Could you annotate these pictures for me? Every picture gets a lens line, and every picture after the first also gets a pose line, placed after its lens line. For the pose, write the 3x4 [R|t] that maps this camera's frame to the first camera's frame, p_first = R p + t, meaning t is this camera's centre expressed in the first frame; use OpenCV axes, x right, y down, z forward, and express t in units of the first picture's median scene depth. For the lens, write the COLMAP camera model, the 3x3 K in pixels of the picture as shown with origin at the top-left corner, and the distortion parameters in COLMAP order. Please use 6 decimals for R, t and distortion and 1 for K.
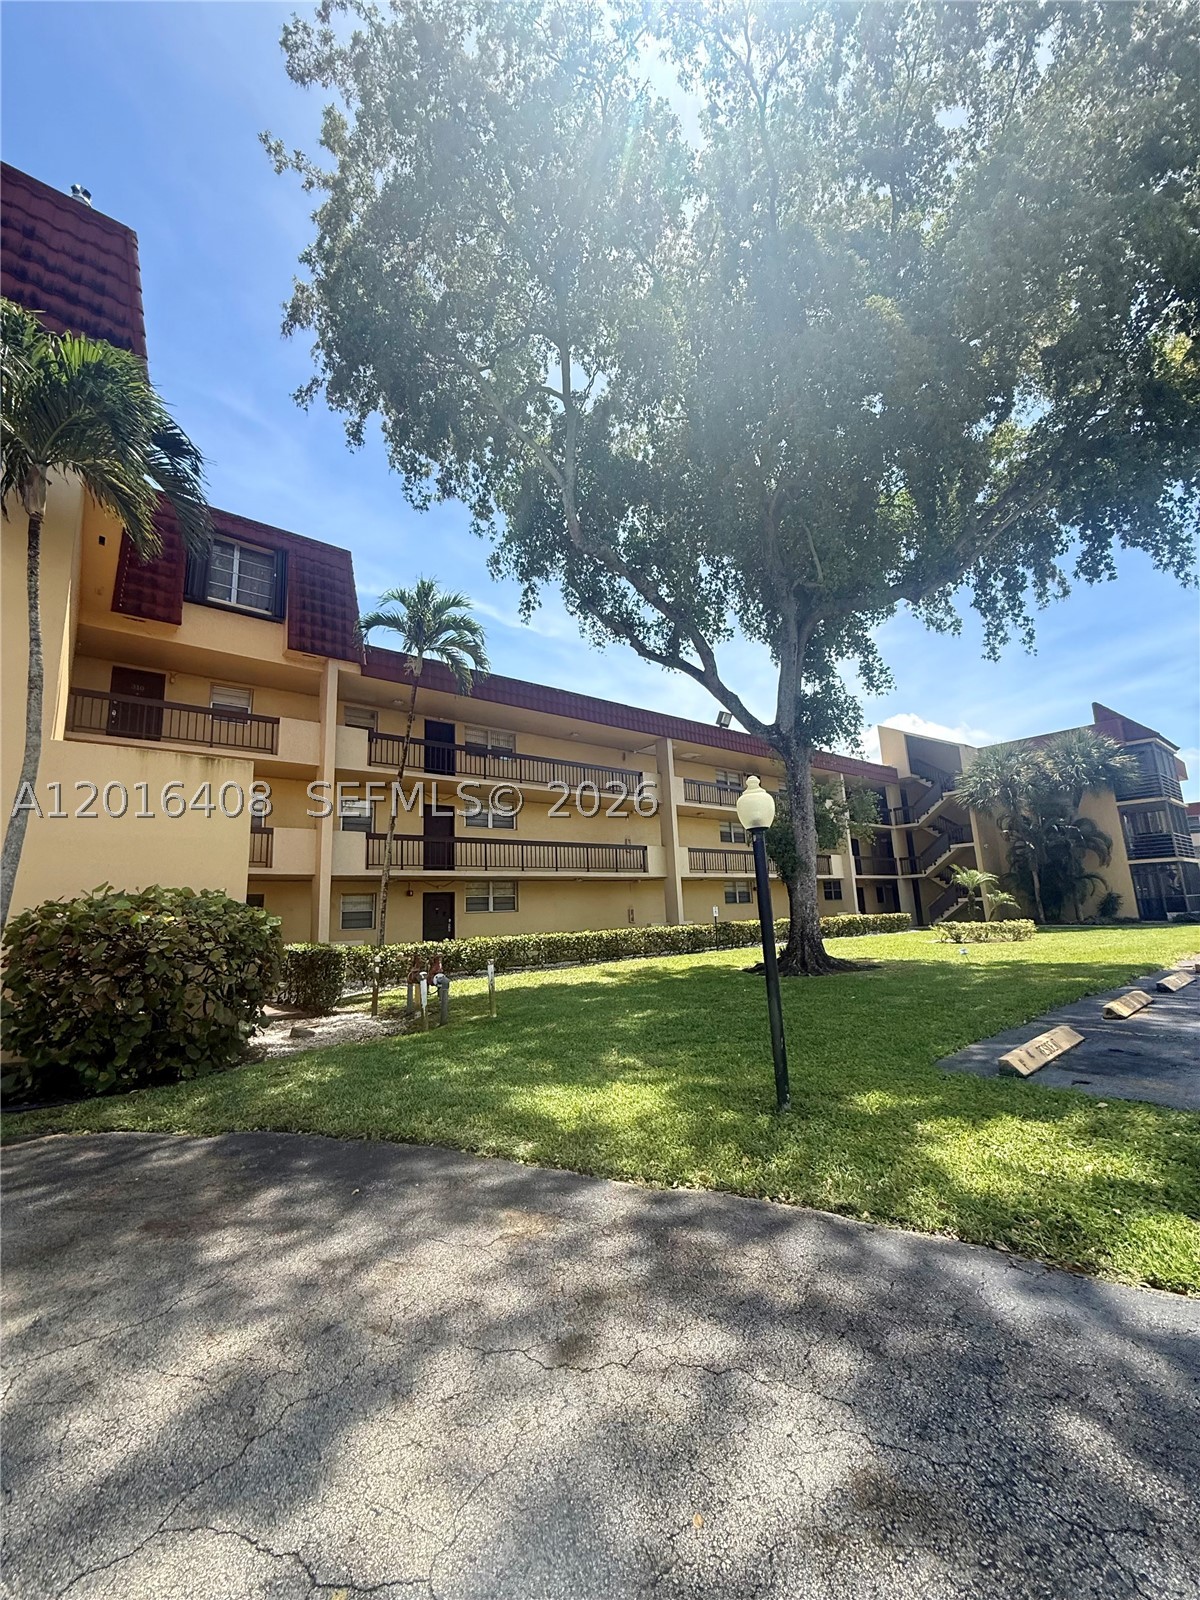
lens RADIAL K [[636.4, 0, 601.7], [0, 636.4, 796.5], [0, 0, 1]] dist [-0.000313, 0.000078]
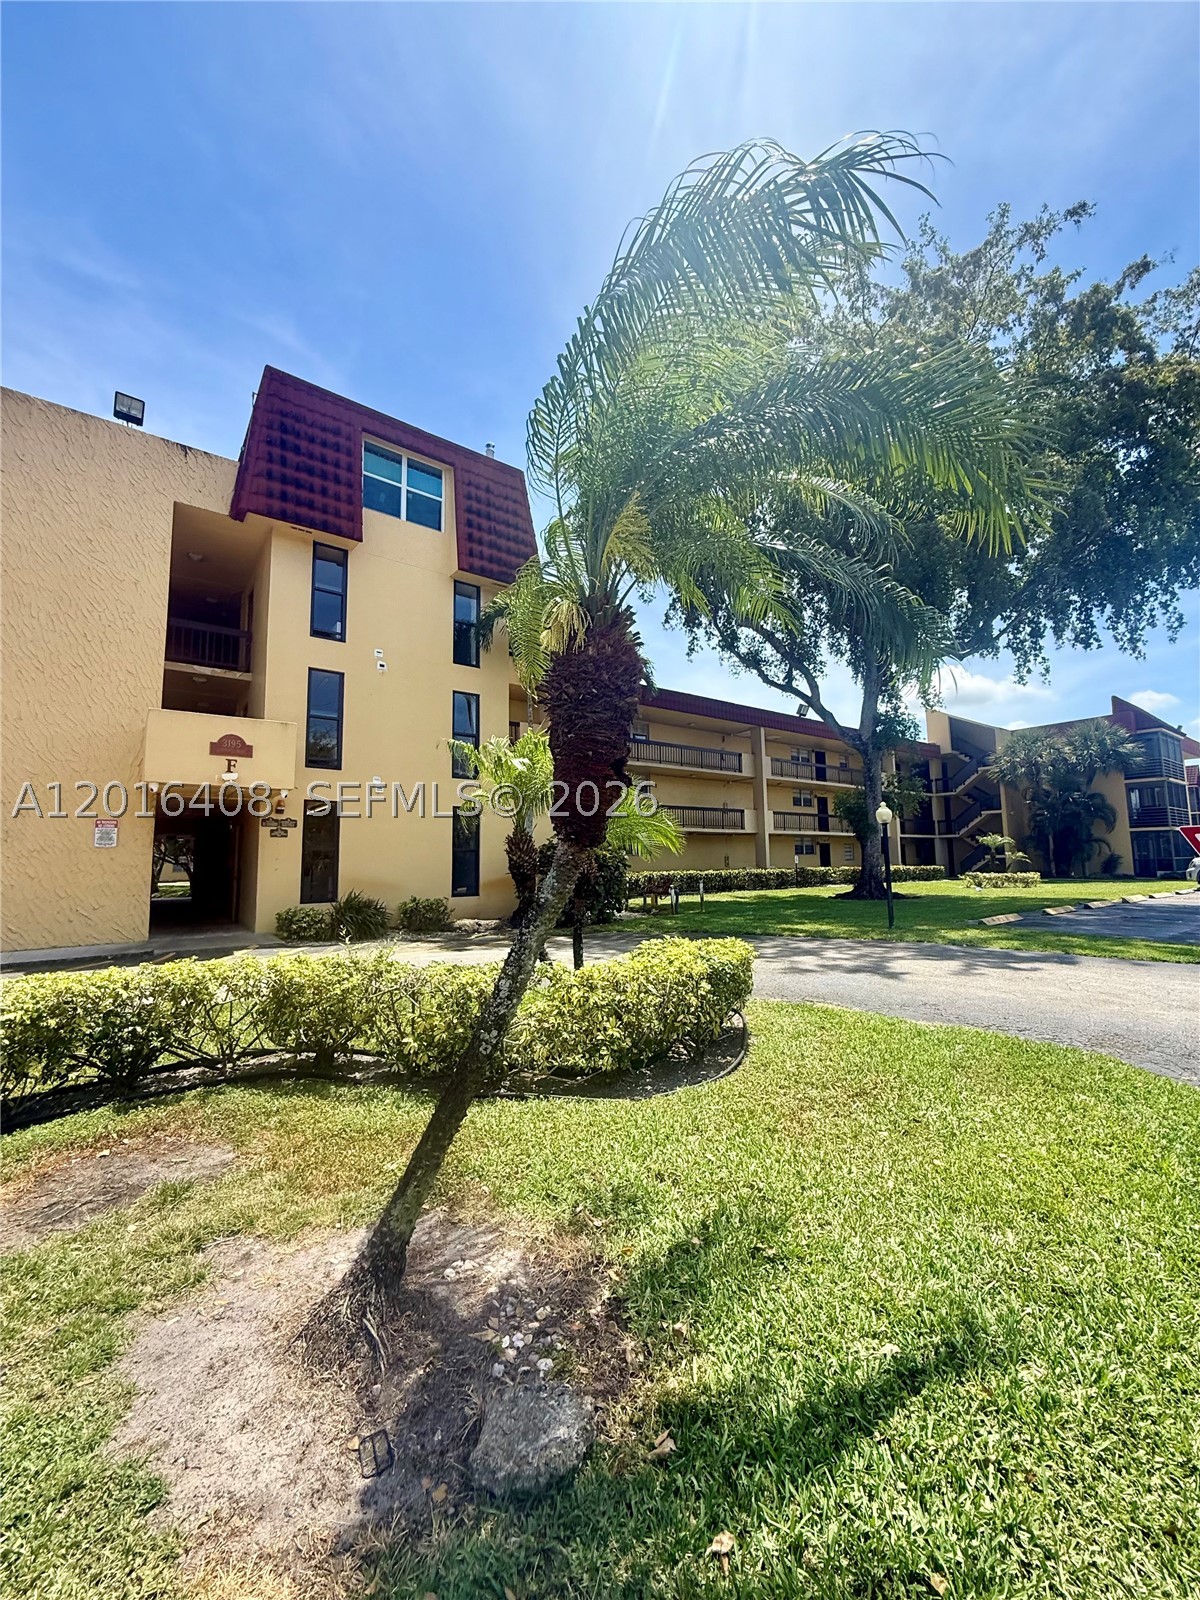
lens RADIAL K [[636.4, 0, 601.7], [0, 636.4, 796.5], [0, 0, 1]] dist [-0.000313, 0.000078]
pose [[0.998611, 0.022920, -0.047450, -0.162857], [-0.018972, 0.996447, 0.082060, -0.052551], [0.049162, -0.081045, 0.995497, -0.332080]]
